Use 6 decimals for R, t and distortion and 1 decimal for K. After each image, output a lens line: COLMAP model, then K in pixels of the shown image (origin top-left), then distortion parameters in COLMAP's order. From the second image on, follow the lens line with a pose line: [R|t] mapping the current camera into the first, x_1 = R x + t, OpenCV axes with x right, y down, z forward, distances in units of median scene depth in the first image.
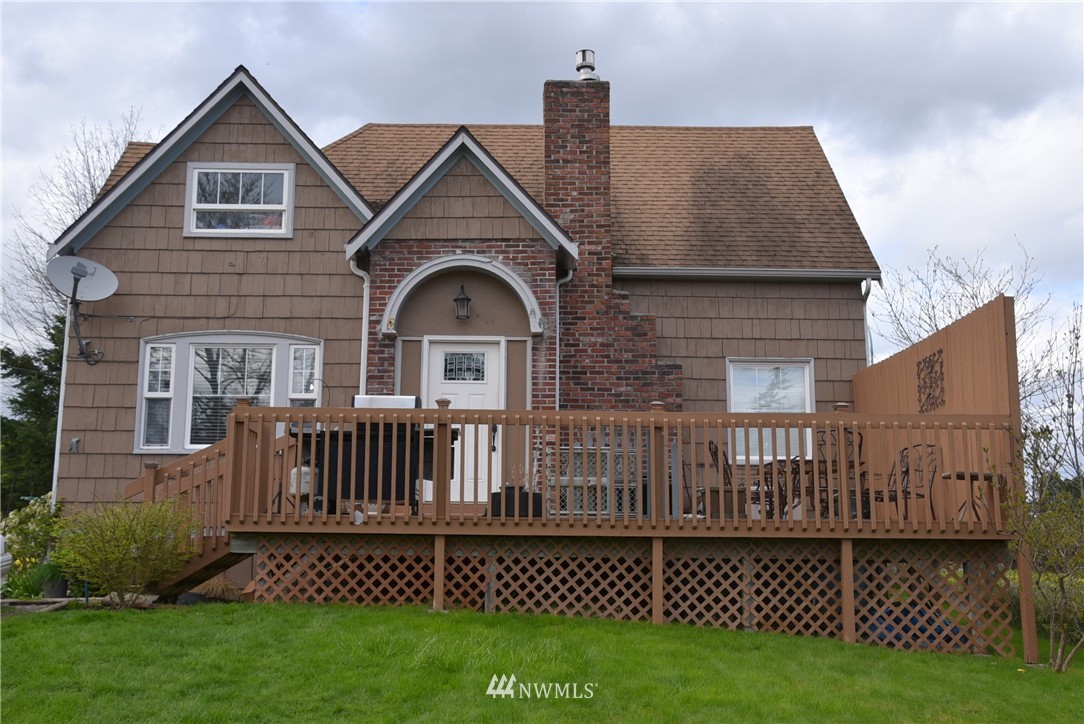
lens RADIAL K [[1199.1, 0, 542.5], [0, 1199.1, 359.8], [0, 0, 1]] dist [0.045001, 0.000000]
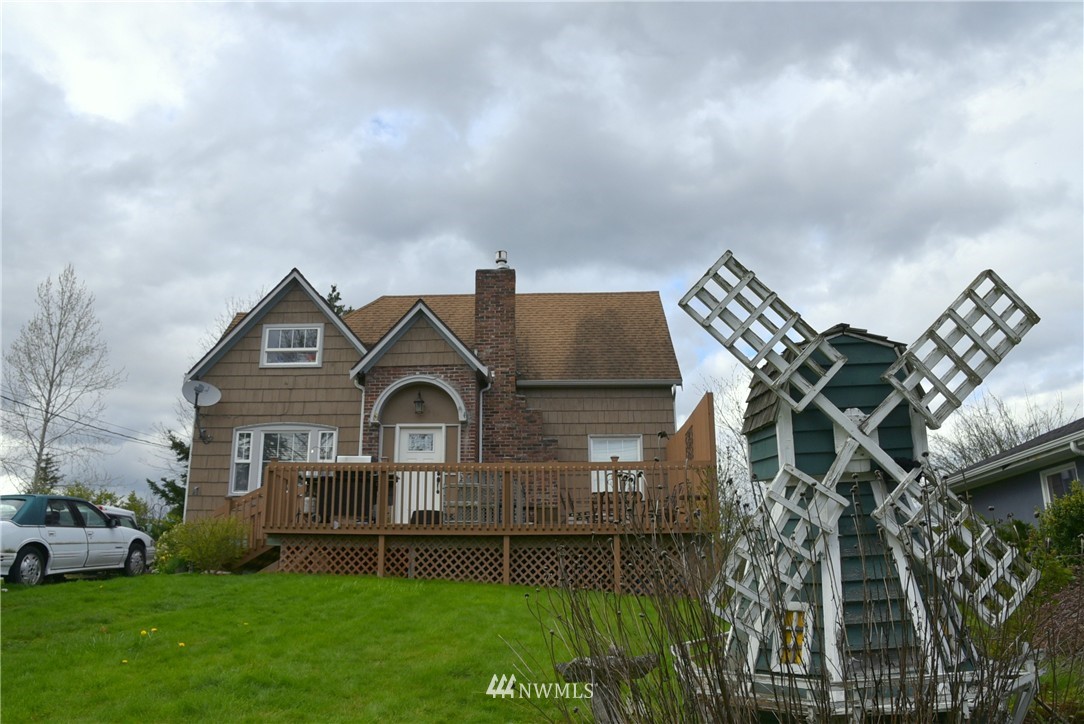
lens RADIAL K [[876.6, 0, 542.4], [0, 876.6, 359.5], [0, 0, 1]] dist [-0.114965, -0.000553]
pose [[0.999027, -0.021334, -0.038588, 0.150408], [0.017135, 0.994212, -0.106058, 0.022790], [0.040627, 0.105294, 0.993611, -0.201416]]
